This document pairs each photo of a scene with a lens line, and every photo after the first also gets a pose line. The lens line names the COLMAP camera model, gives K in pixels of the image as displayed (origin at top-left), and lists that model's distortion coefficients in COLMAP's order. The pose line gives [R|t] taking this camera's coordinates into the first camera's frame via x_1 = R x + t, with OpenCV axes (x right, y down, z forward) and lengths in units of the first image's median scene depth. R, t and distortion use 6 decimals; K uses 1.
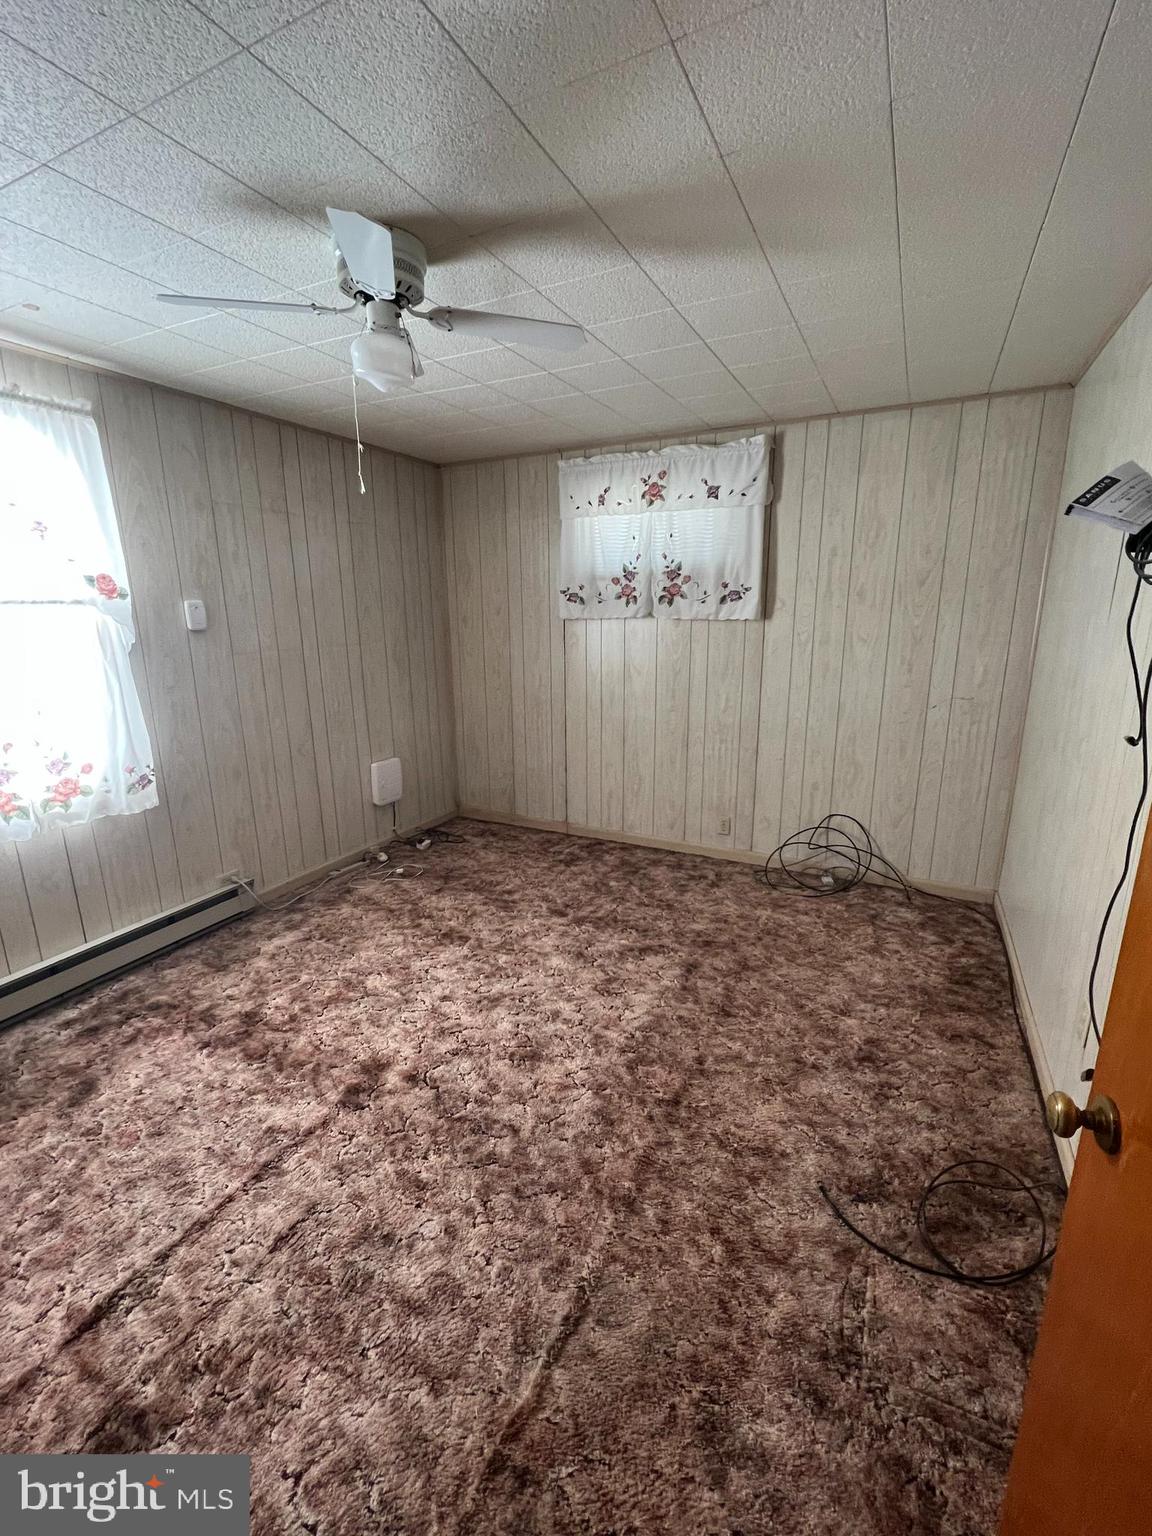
lens RADIAL K [[654.8, 0, 573.6], [0, 654.8, 765.2], [0, 0, 1]] dist [-0.000298, 0.000049]
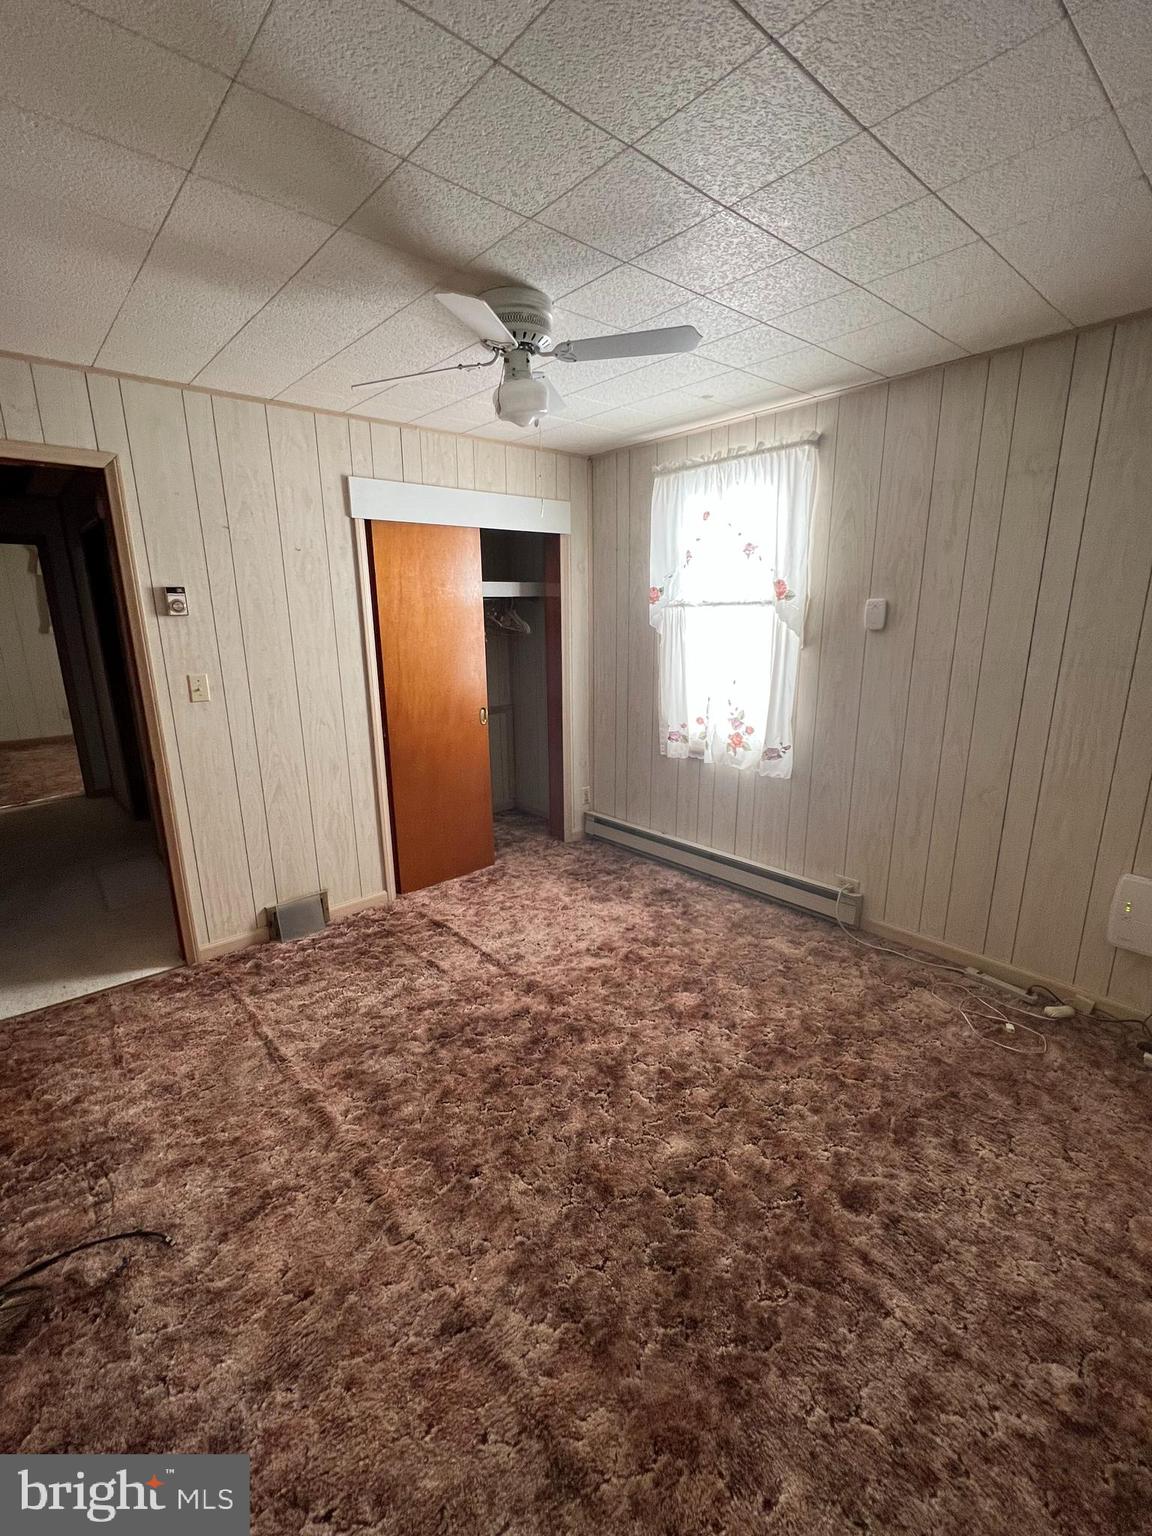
lens RADIAL K [[654.8, 0, 573.6], [0, 654.8, 765.2], [0, 0, 1]] dist [-0.000298, 0.000049]
pose [[-0.358244, 0.231979, -0.904349, 0.592196], [-0.204286, 0.925690, 0.318378, -0.280700], [0.911004, 0.298803, -0.284233, 1.096178]]
